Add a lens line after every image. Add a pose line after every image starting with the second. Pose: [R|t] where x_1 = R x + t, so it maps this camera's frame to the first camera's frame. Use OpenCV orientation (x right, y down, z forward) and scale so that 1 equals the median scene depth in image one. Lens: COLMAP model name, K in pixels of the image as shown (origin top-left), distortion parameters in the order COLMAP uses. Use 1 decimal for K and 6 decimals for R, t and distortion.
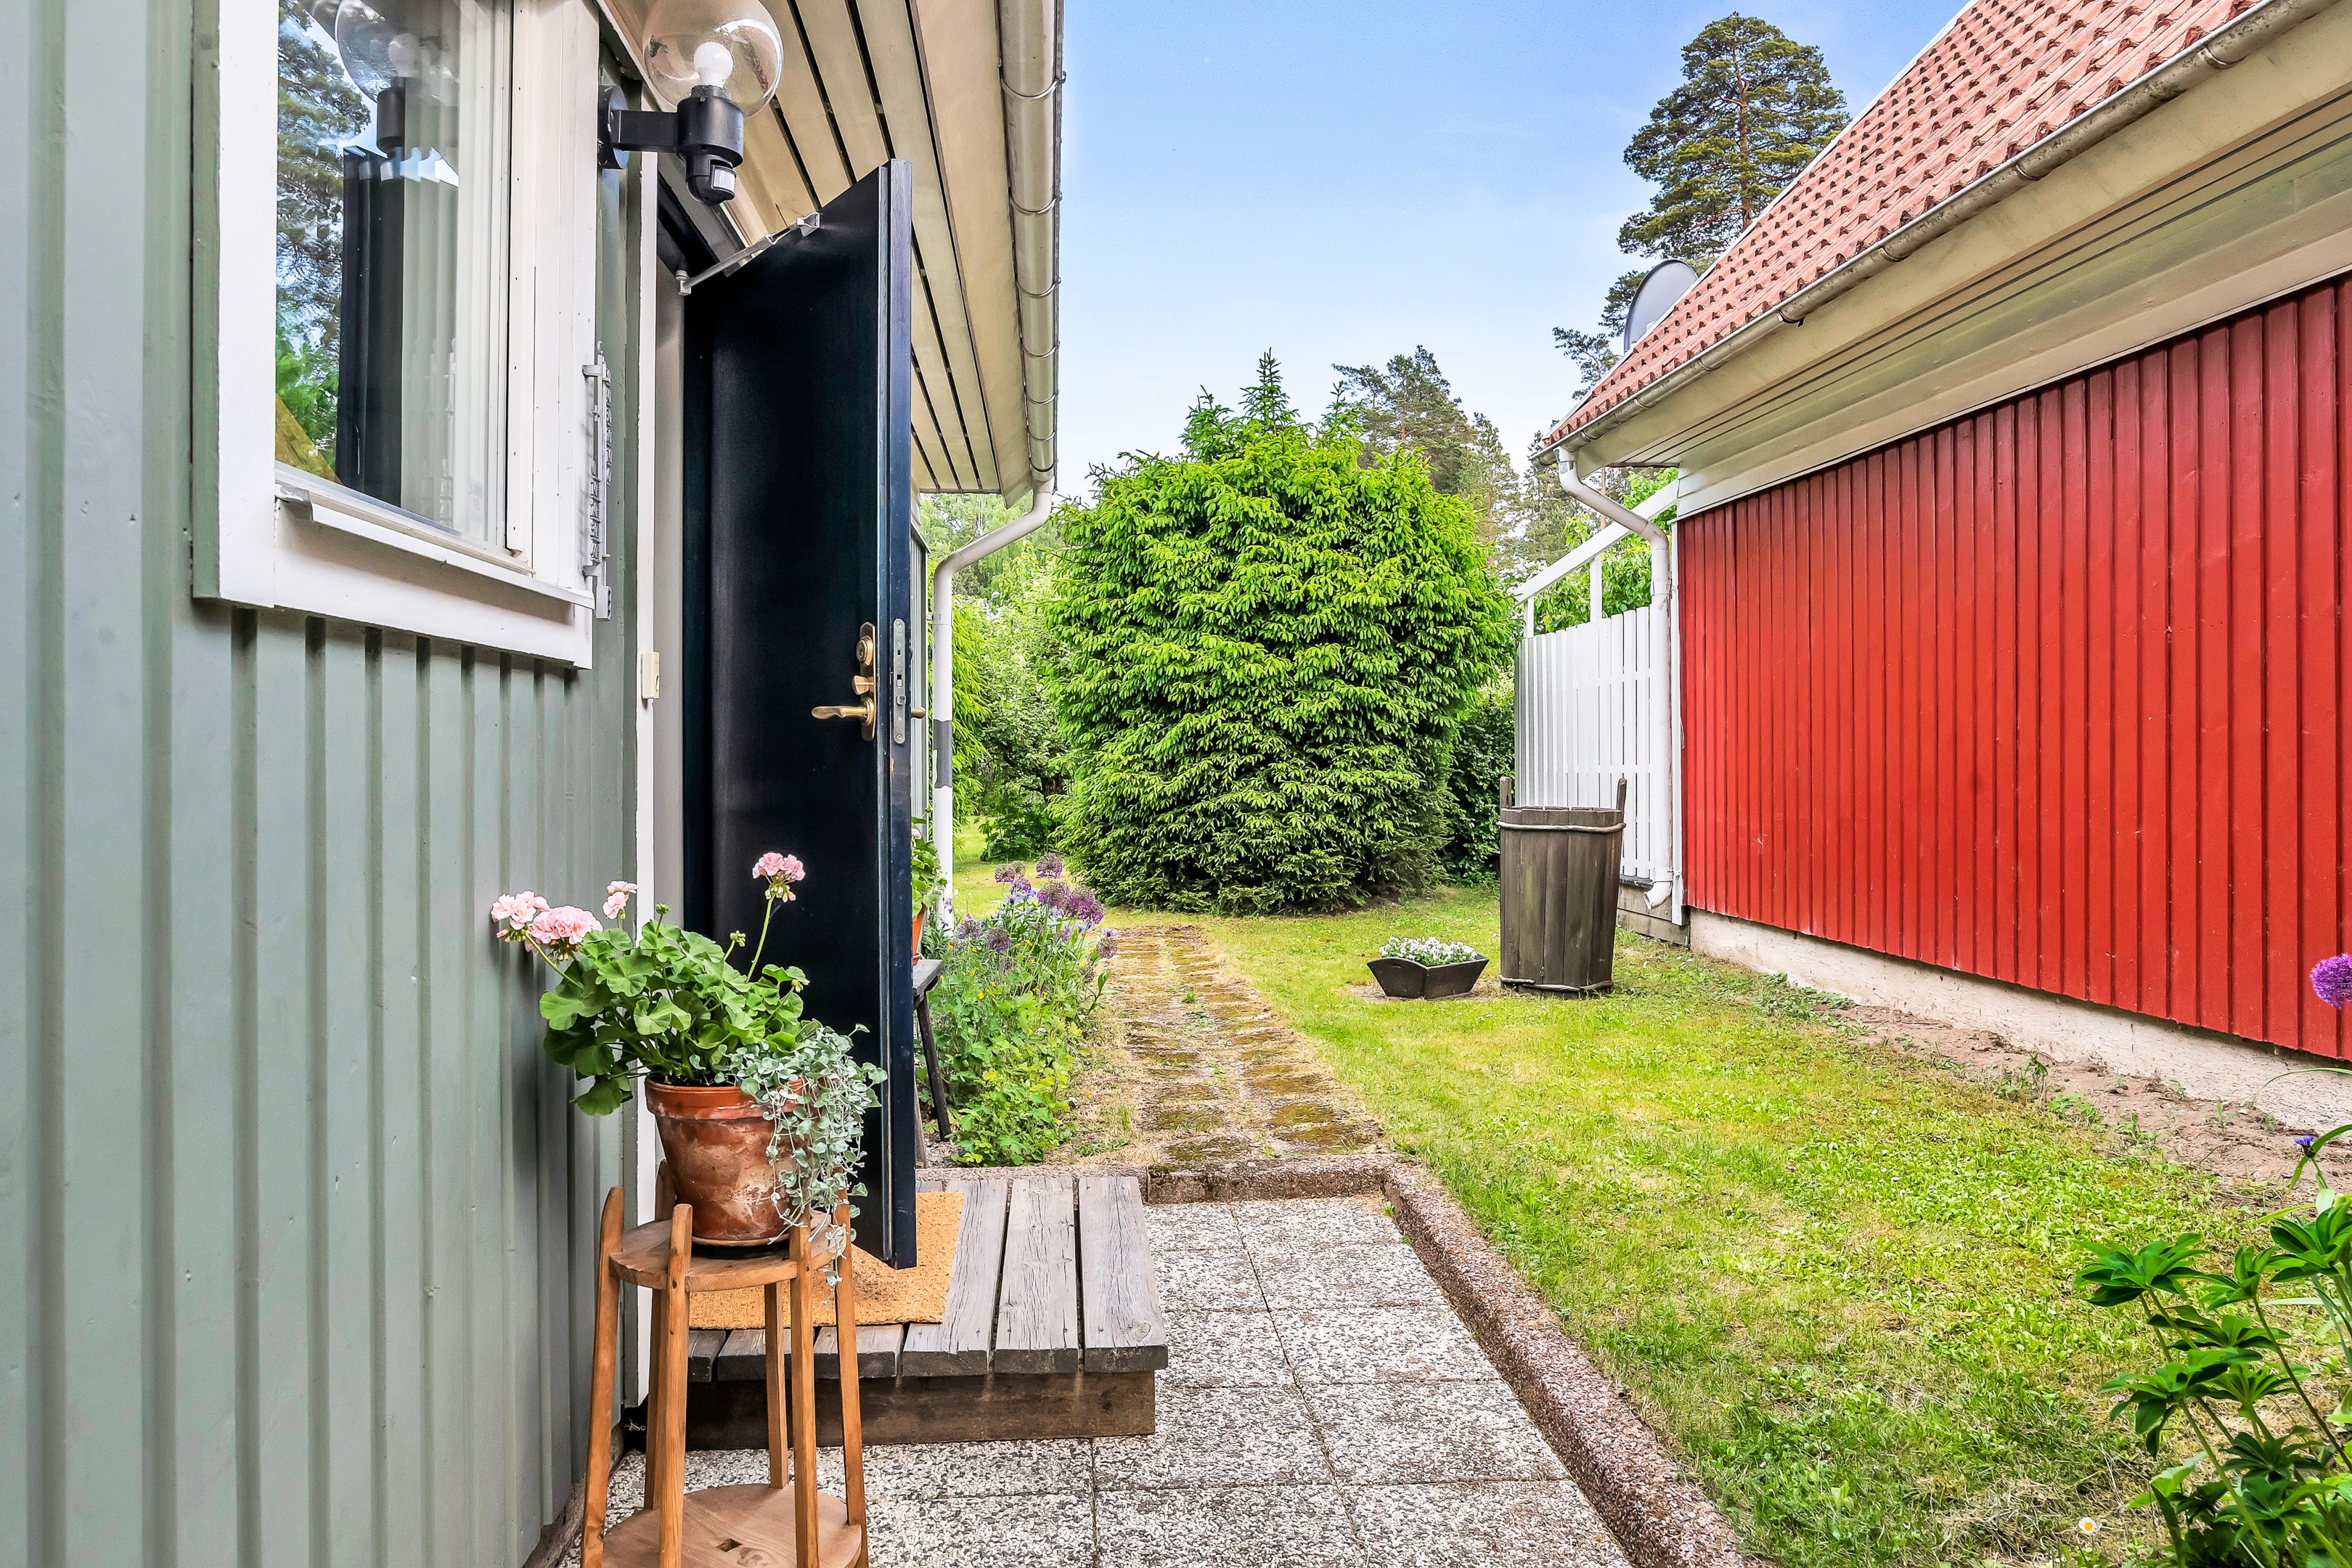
lens RADIAL K [[1601.8, 0, 1194.0], [0, 1601.8, 764.5], [0, 0, 1]] dist [-0.036450, 0.018493]
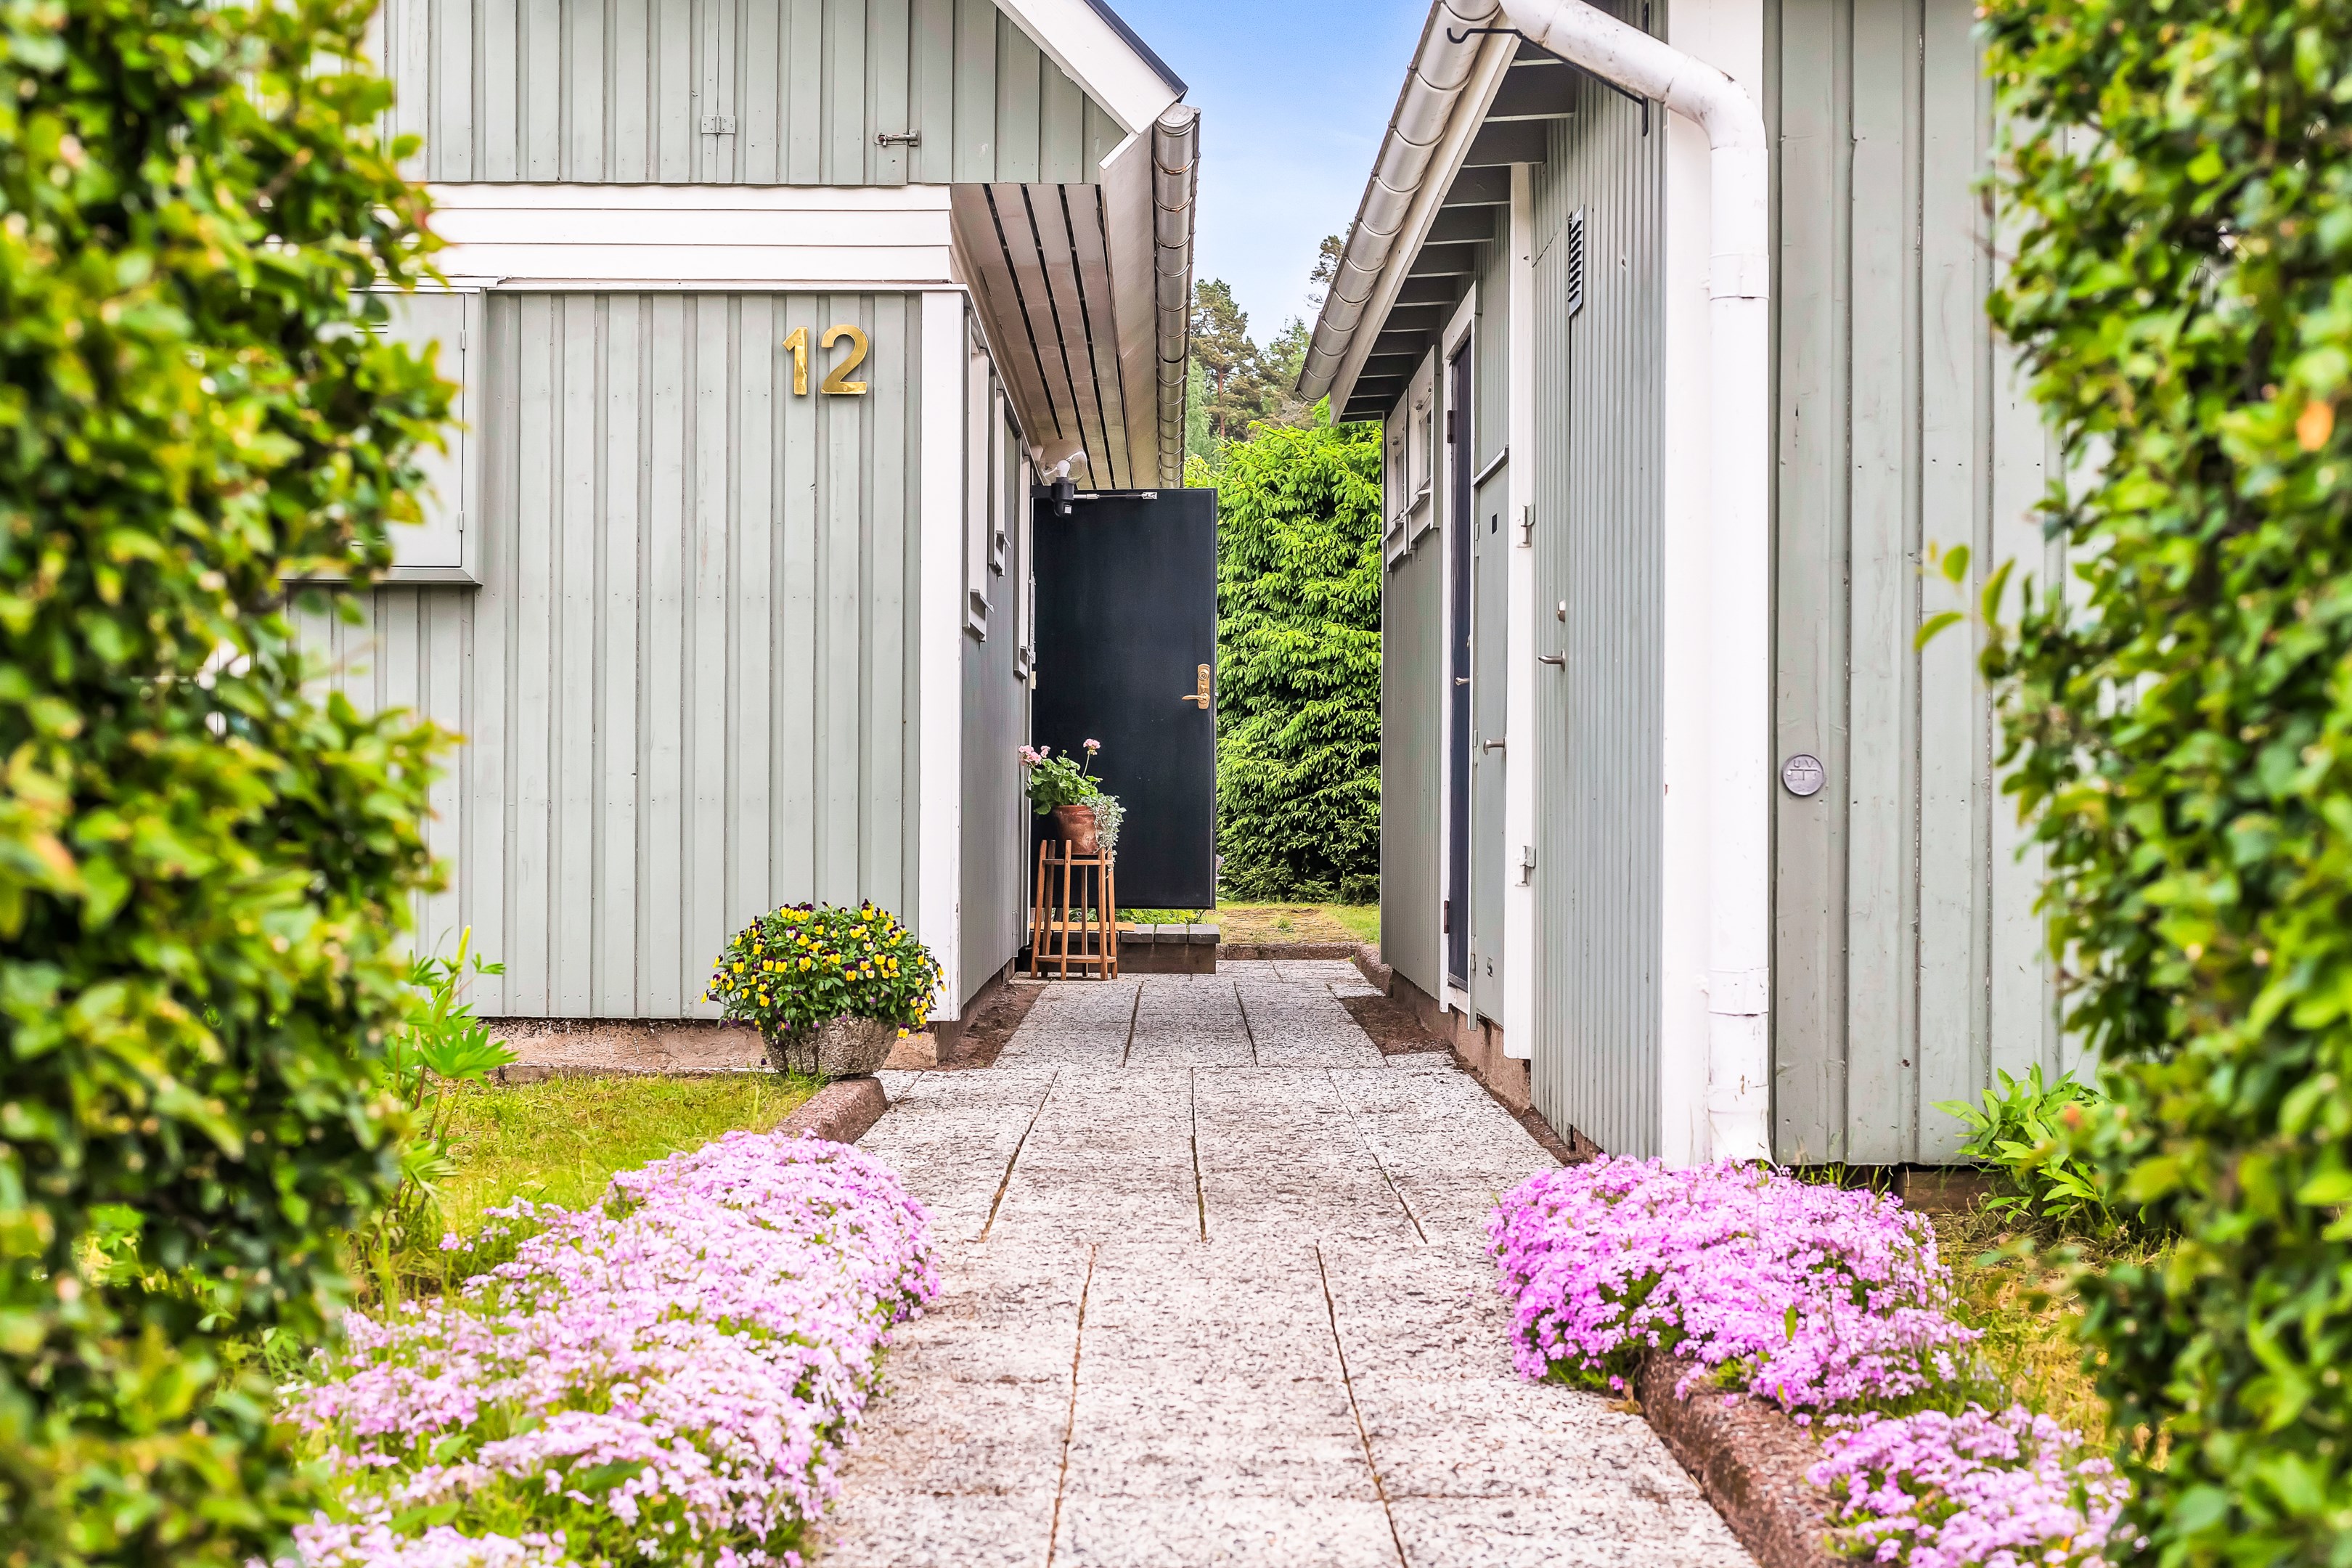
lens RADIAL K [[3509.5, 0, 1176.0], [0, 3509.5, 784.0], [0, 0, 1]] dist [-0.049255, 0.104635]
pose [[0.996204, 0.008956, -0.086586, 0.100705], [-0.009837, 0.999904, -0.009750, 0.041833], [0.086491, 0.010565, 0.996197, -1.174628]]
